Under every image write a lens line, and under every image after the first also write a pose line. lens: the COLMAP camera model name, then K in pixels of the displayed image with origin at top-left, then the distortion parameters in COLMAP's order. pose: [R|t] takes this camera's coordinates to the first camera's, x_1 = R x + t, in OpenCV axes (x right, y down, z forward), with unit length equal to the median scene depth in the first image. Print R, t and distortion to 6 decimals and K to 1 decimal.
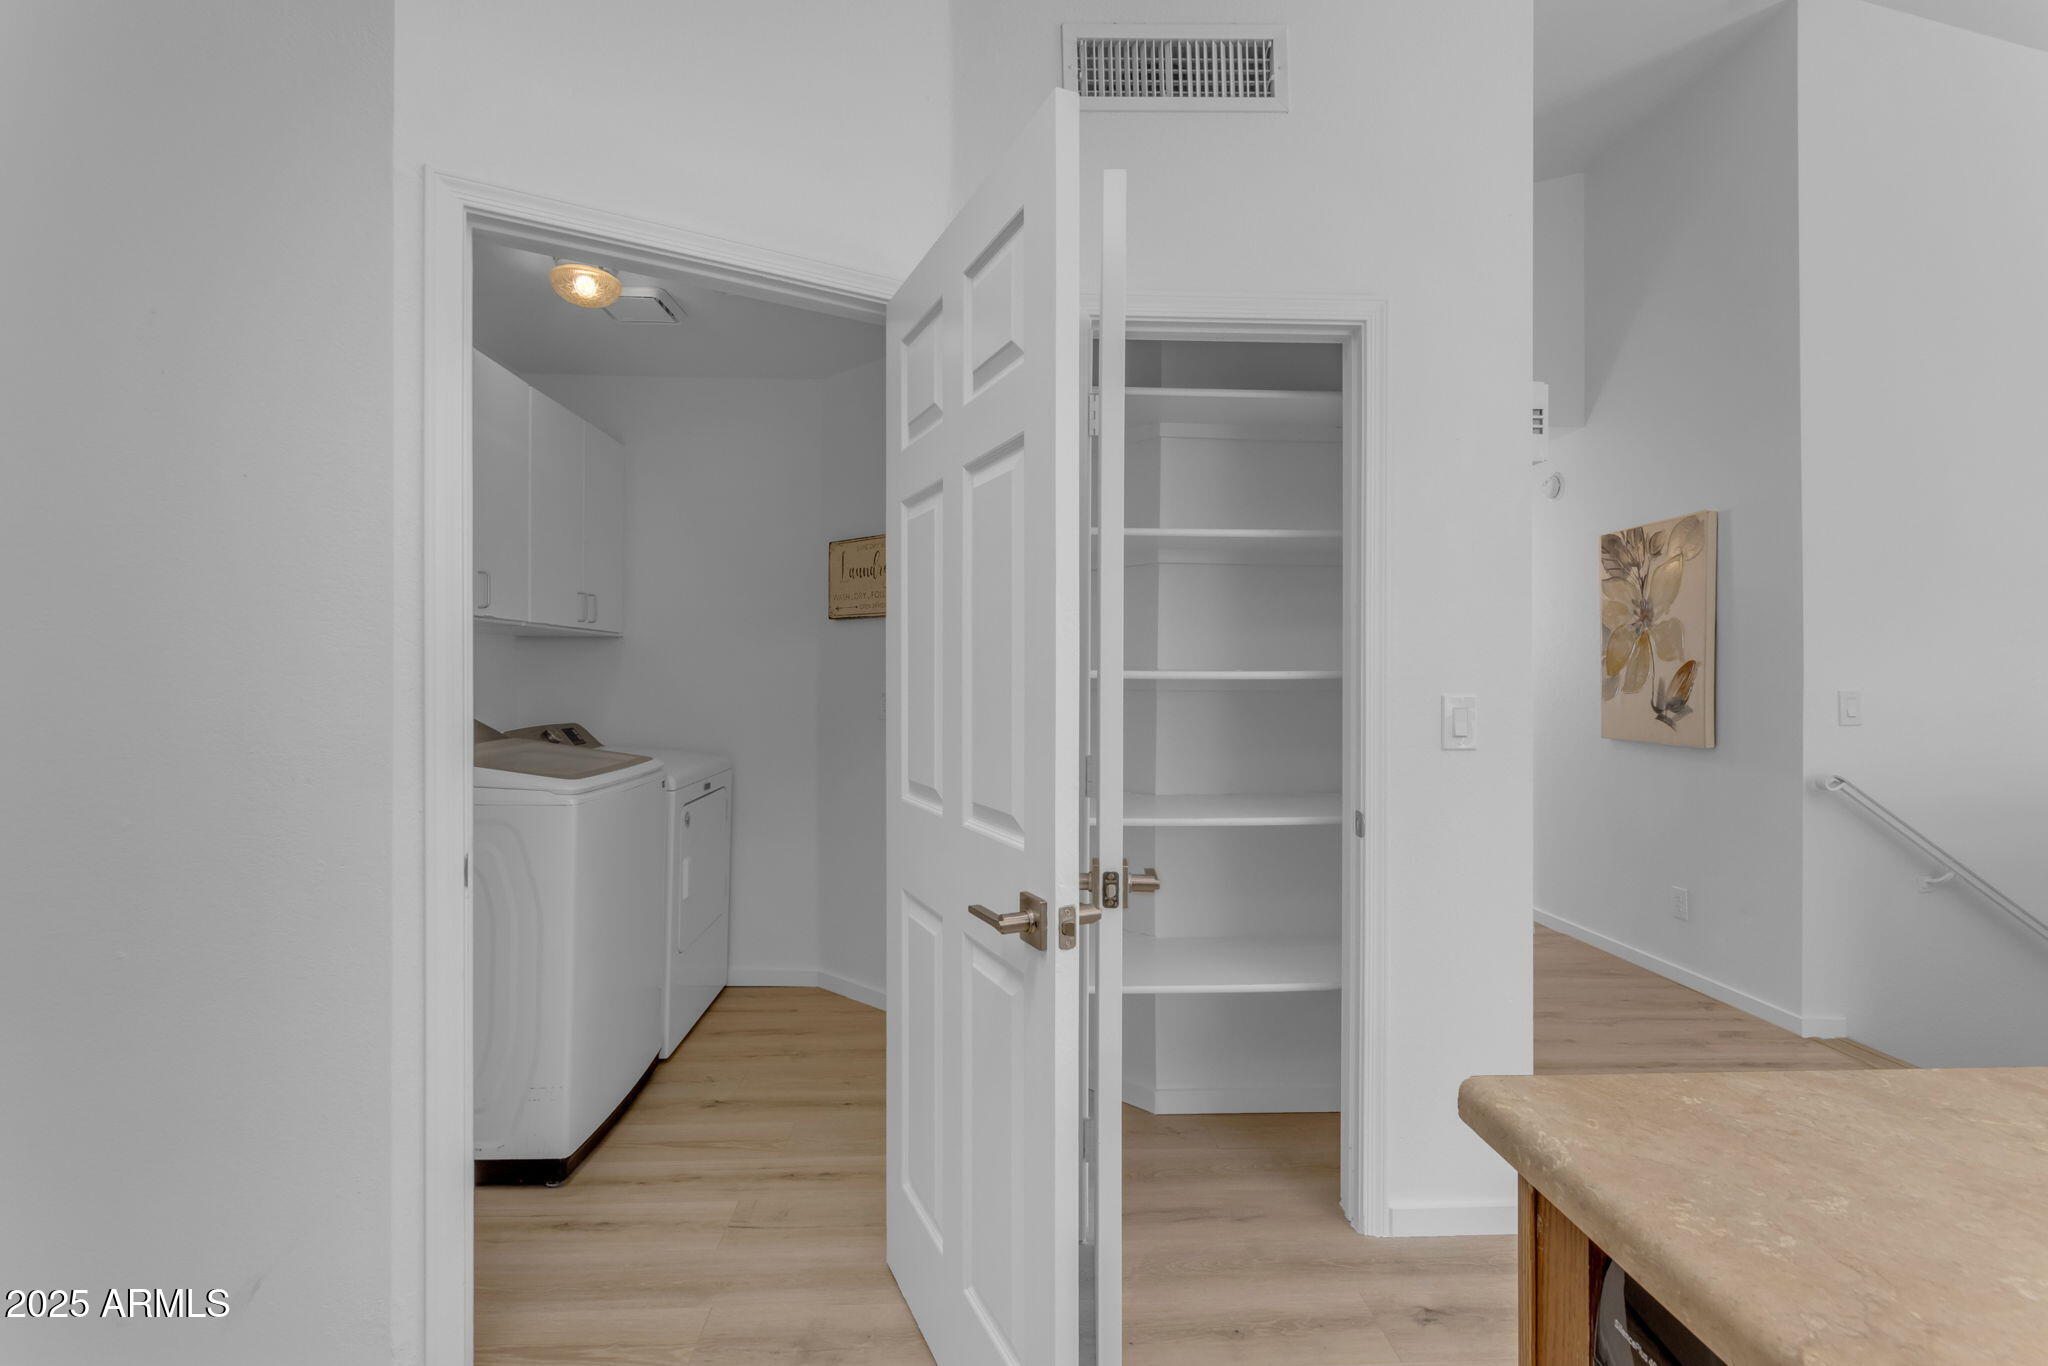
lens RADIAL K [[944.2, 0, 1042.8], [0, 944.2, 675.2], [0, 0, 1]] dist [0.000045, 0.000564]
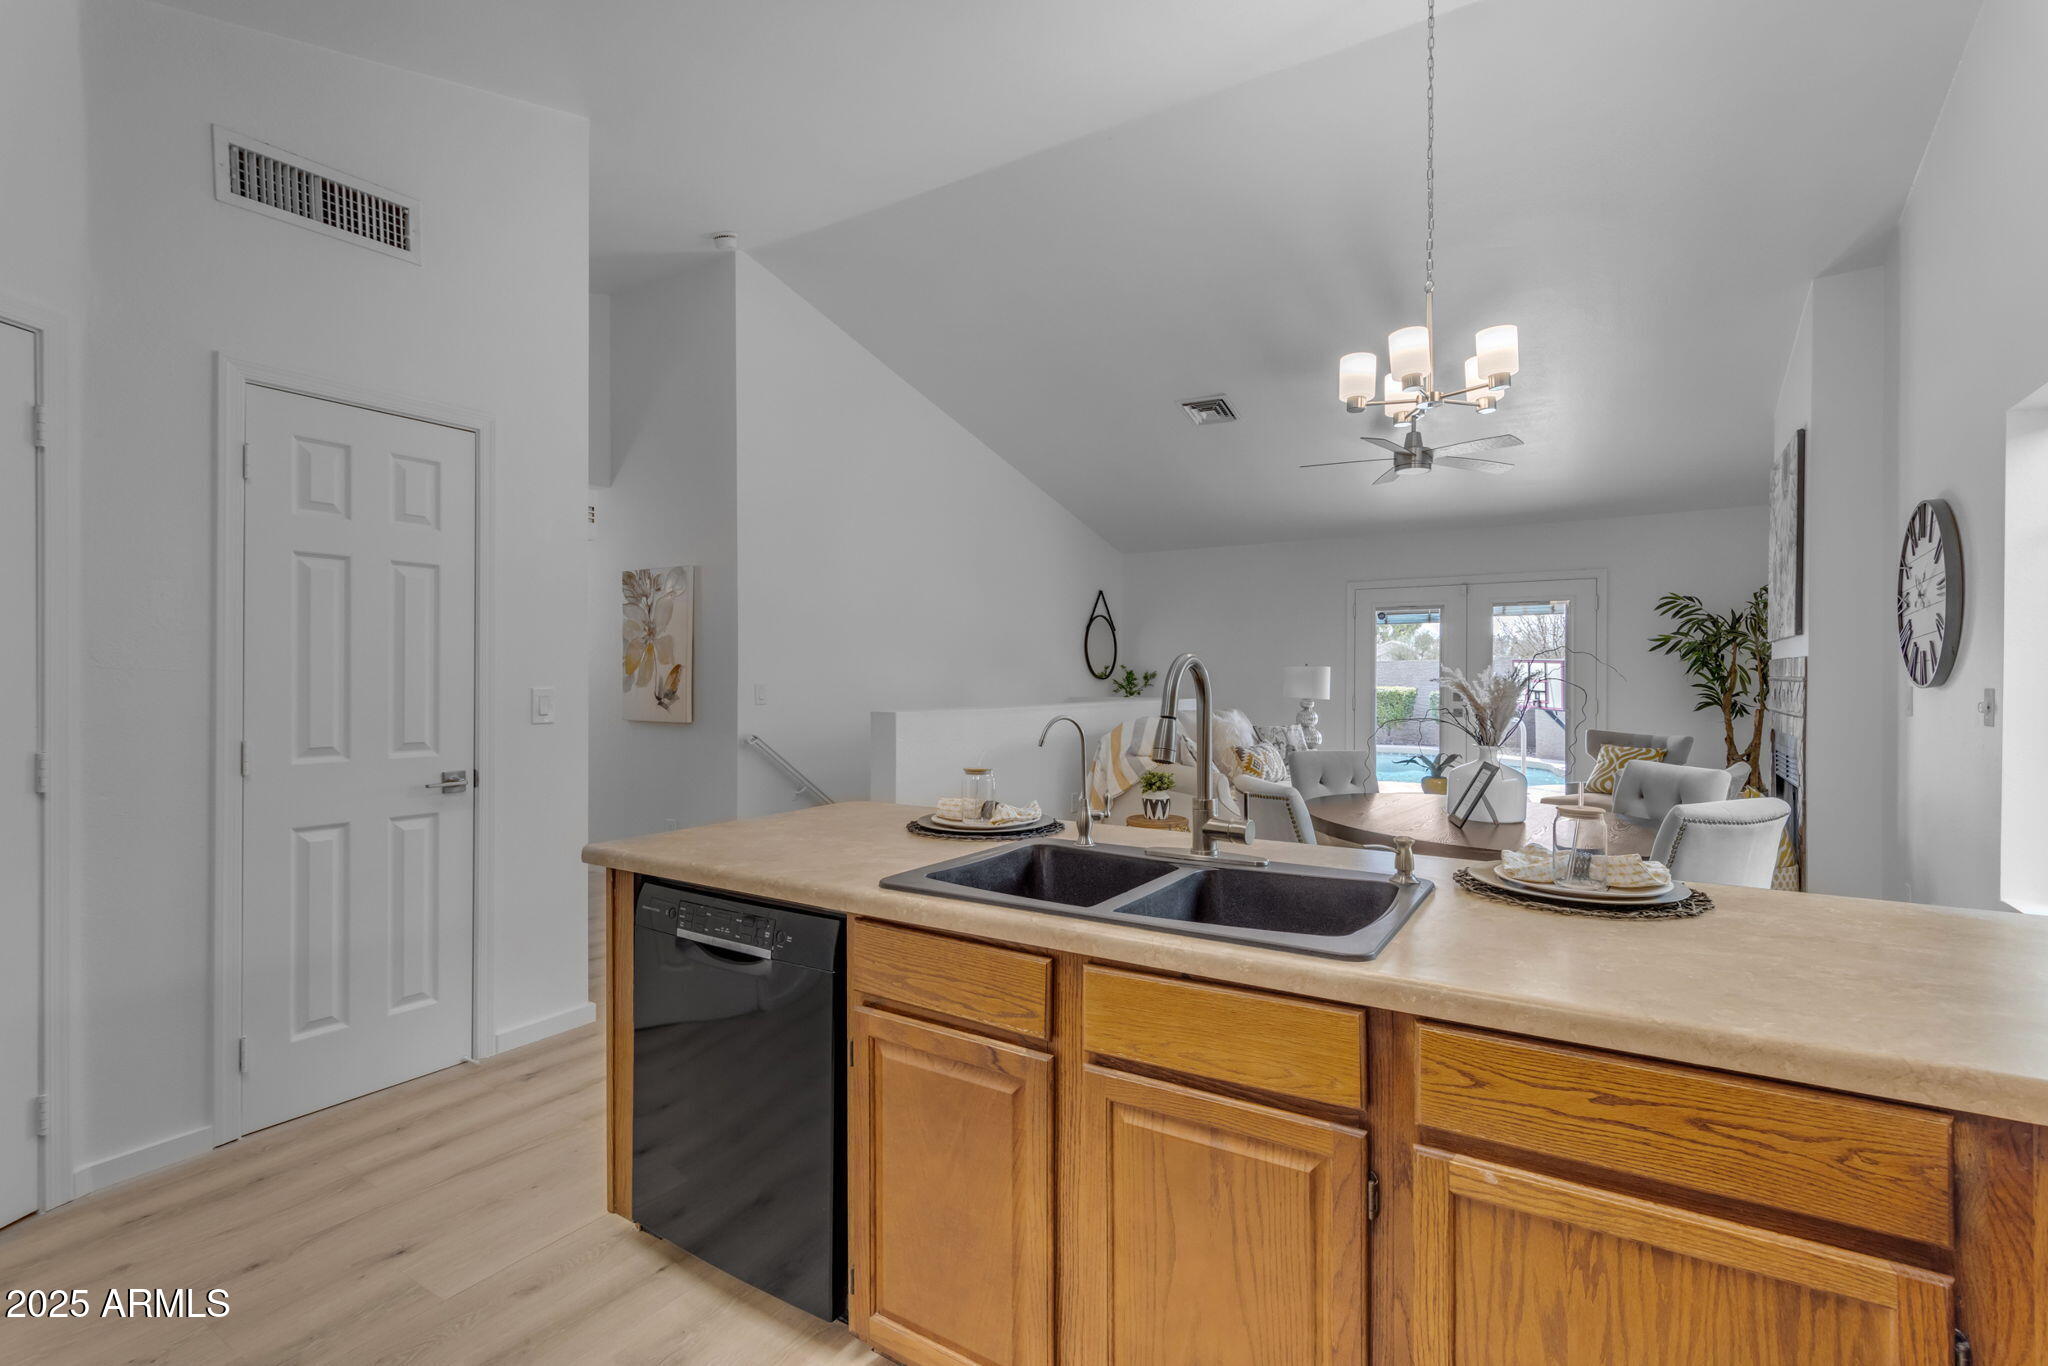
lens RADIAL K [[944.2, 0, 980.6], [0, 944.2, 682.6], [0, 0, 1]] dist [0.000045, 0.000564]
pose [[0.617999, -0.003829, 0.786169, -0.170962], [-0.004143, 0.999958, 0.008126, -0.000512], [-0.786168, -0.008279, 0.617958, -0.265888]]
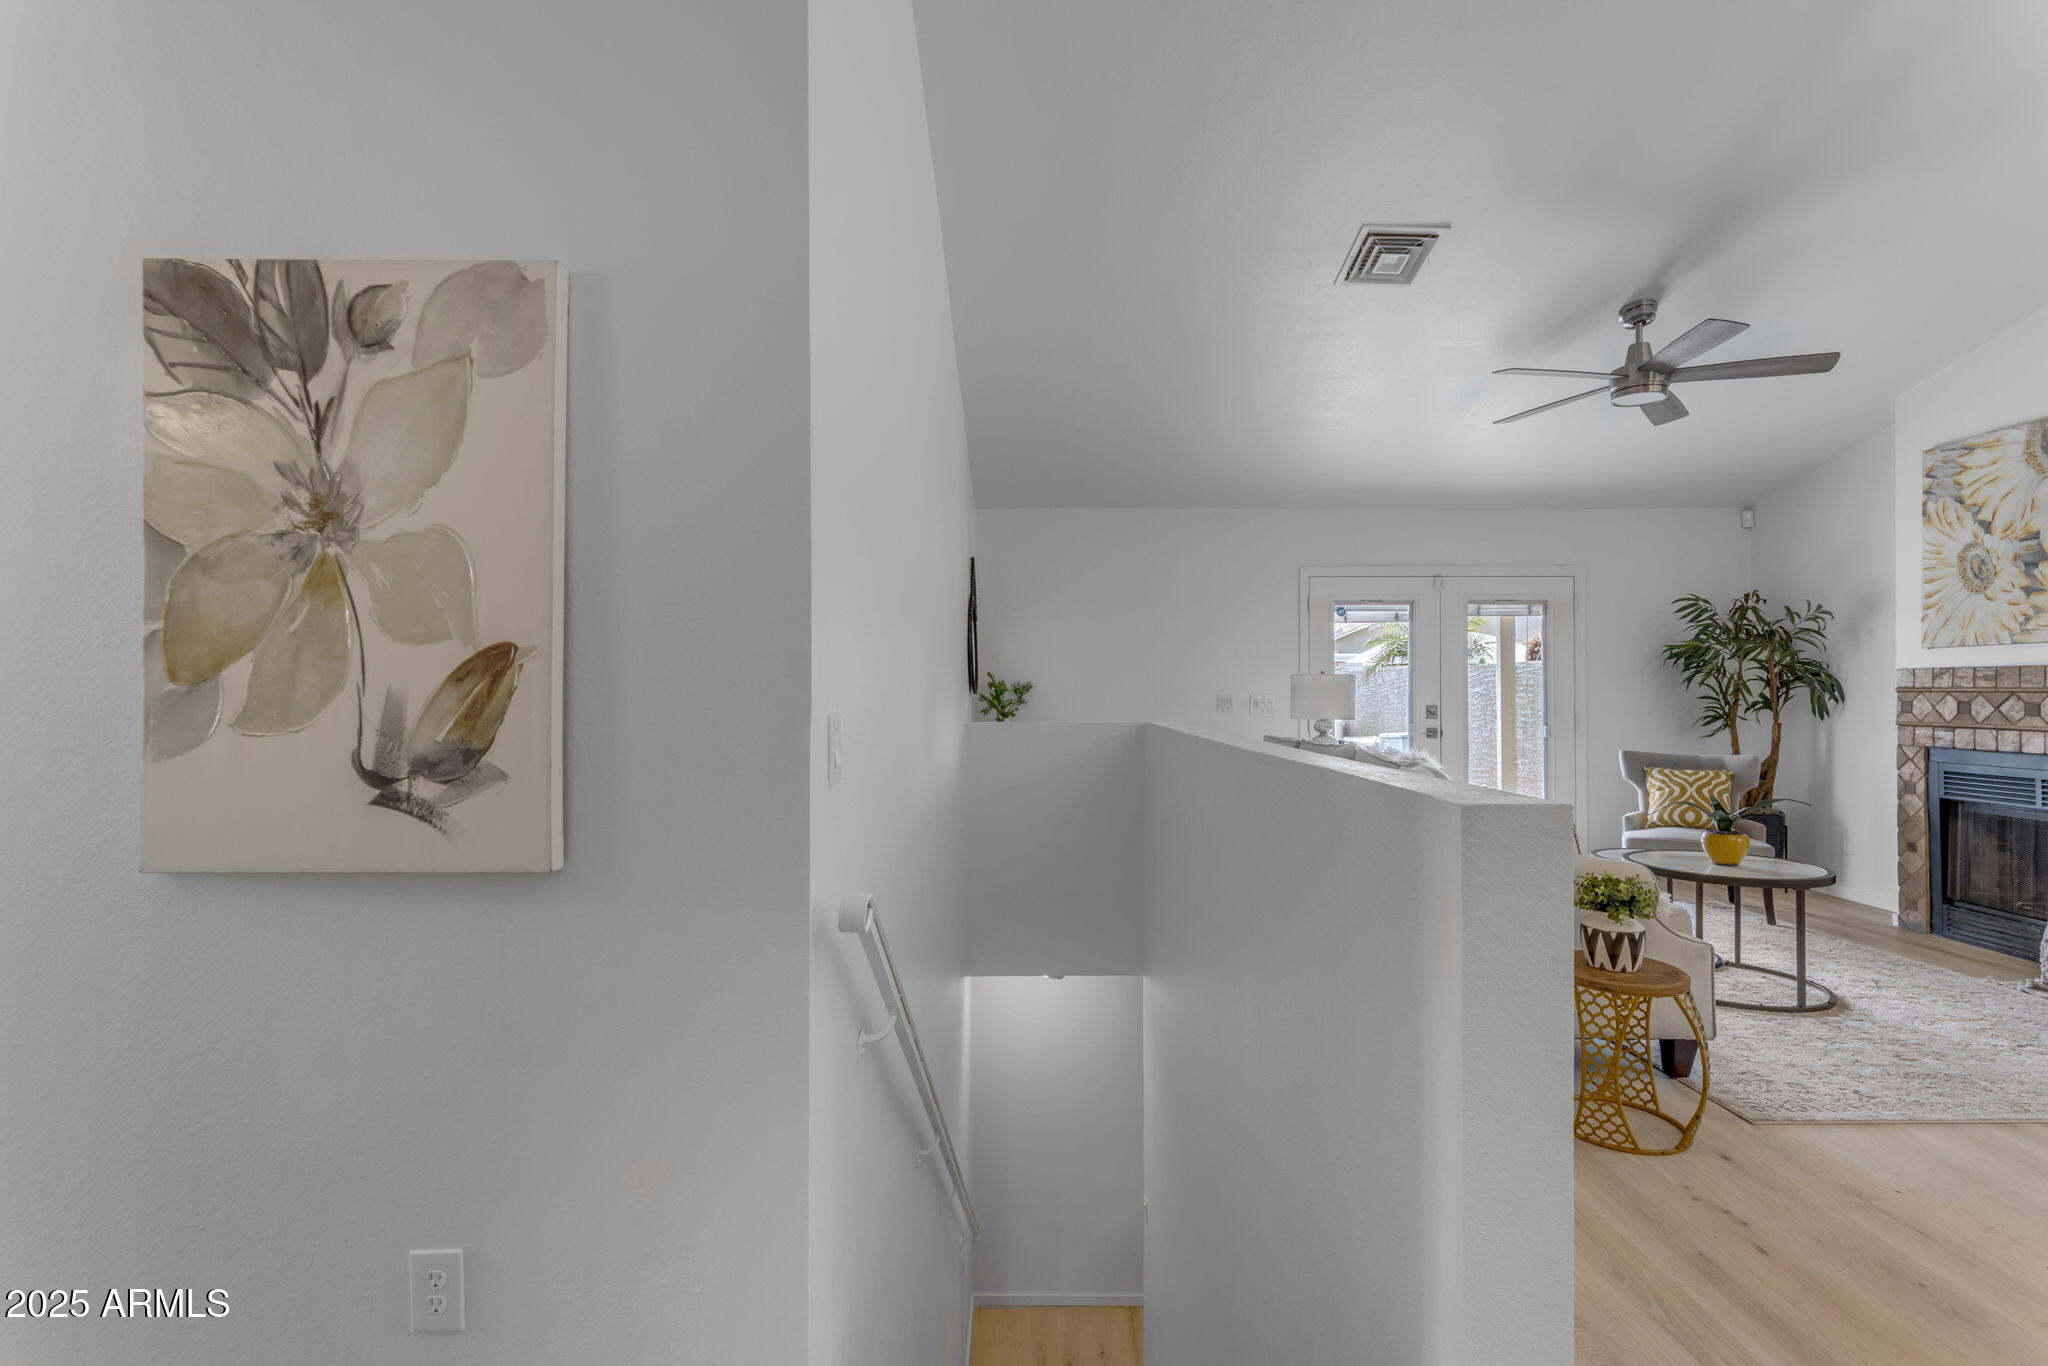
lens RADIAL K [[944.2, 0, 1013.2], [0, 944.2, 683.9], [0, 0, 1]] dist [0.000045, 0.000564]
pose [[0.079602, 0.006254, 0.996807, 0.312861], [-0.002397, 0.999979, -0.006082, 0.002418], [-0.996824, -0.001905, 0.079615, 0.731968]]
